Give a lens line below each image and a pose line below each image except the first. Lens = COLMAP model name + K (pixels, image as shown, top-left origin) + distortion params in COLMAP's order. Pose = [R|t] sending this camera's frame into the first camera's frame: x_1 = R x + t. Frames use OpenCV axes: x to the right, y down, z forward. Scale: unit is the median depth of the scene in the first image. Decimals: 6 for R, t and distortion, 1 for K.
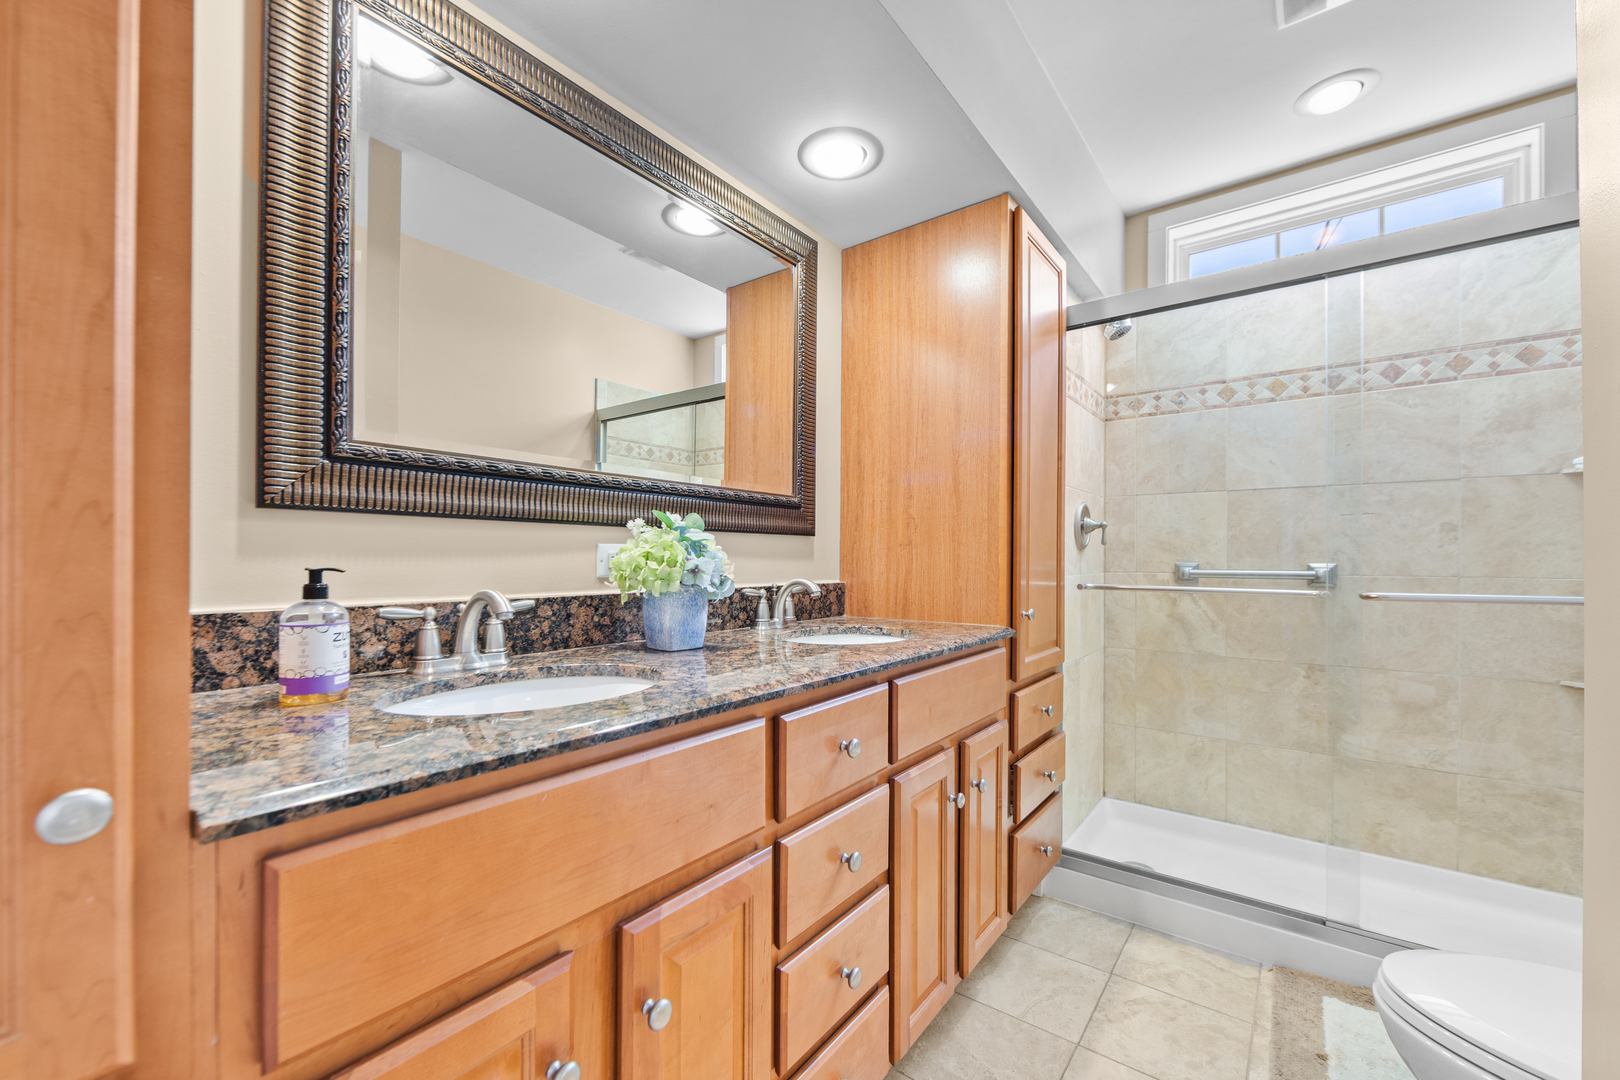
lens RADIAL K [[648.7, 0, 812.3], [0, 648.7, 553.1], [0, 0, 1]] dist [-0.005580, -0.000045]
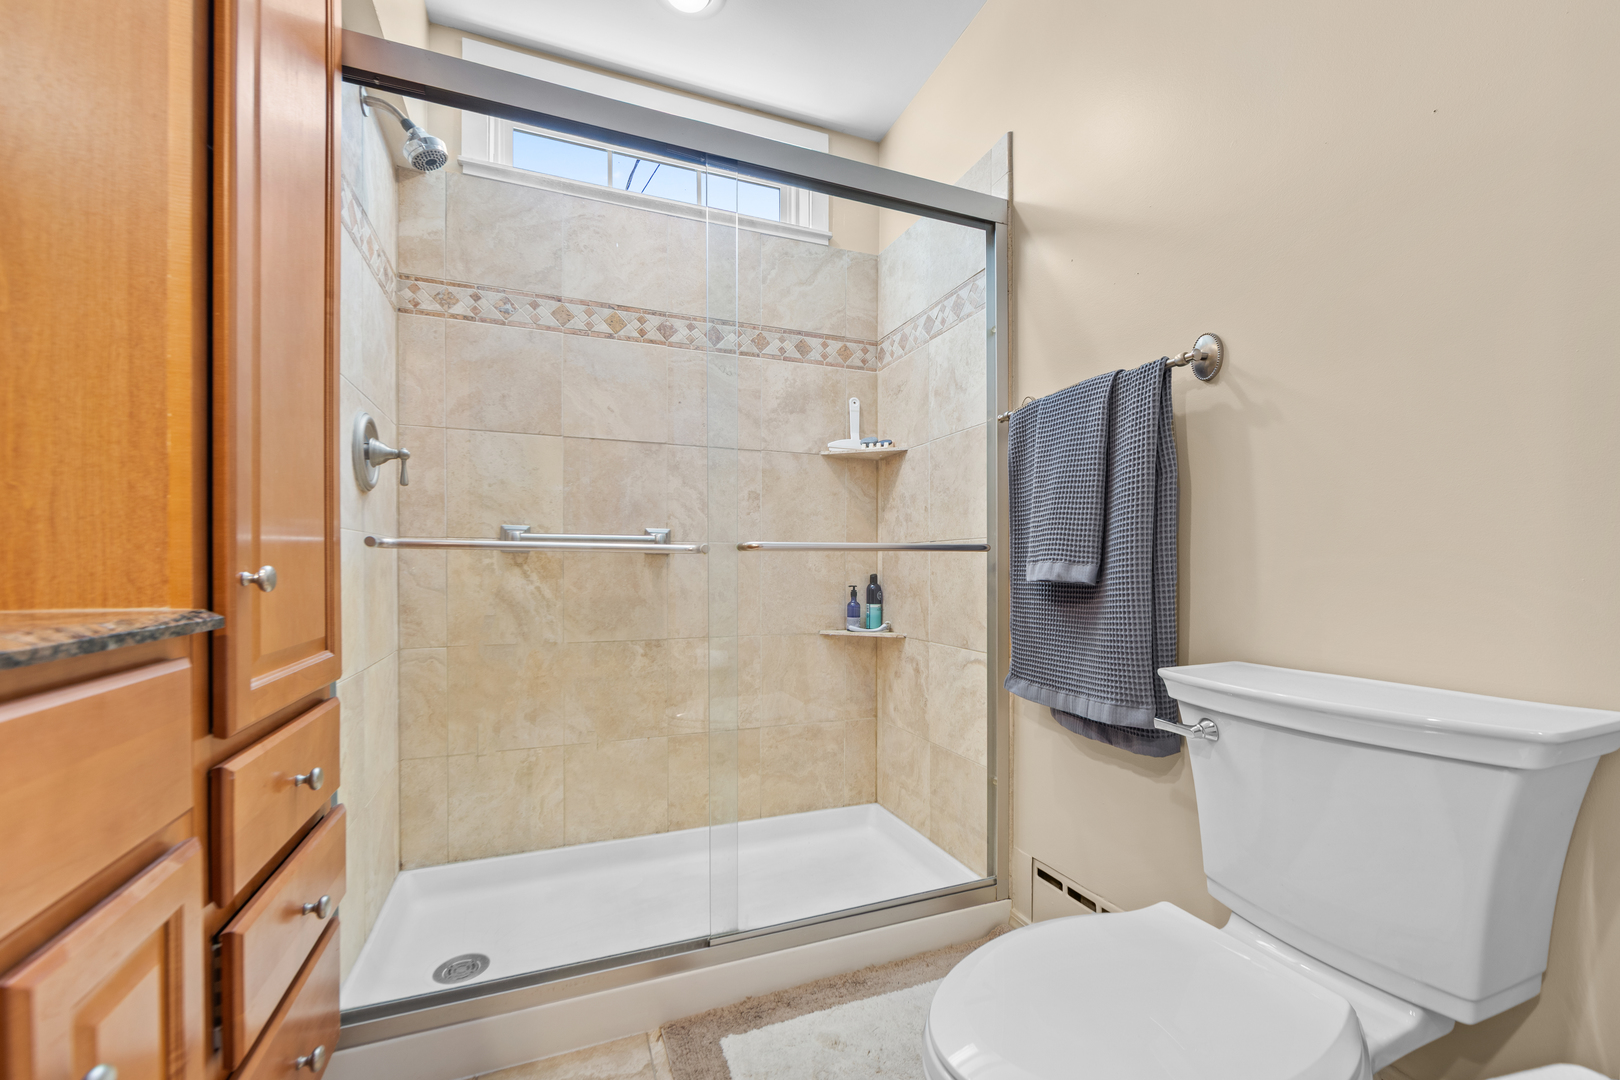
lens RADIAL K [[648.7, 0, 806.7], [0, 648.7, 575.1], [0, 0, 1]] dist [-0.005580, -0.000045]
pose [[0.516362, -0.014232, 0.856252, 0.116330], [-0.006264, 0.999772, 0.020395, 0.062750], [-0.856348, -0.015895, 0.516155, 0.353702]]
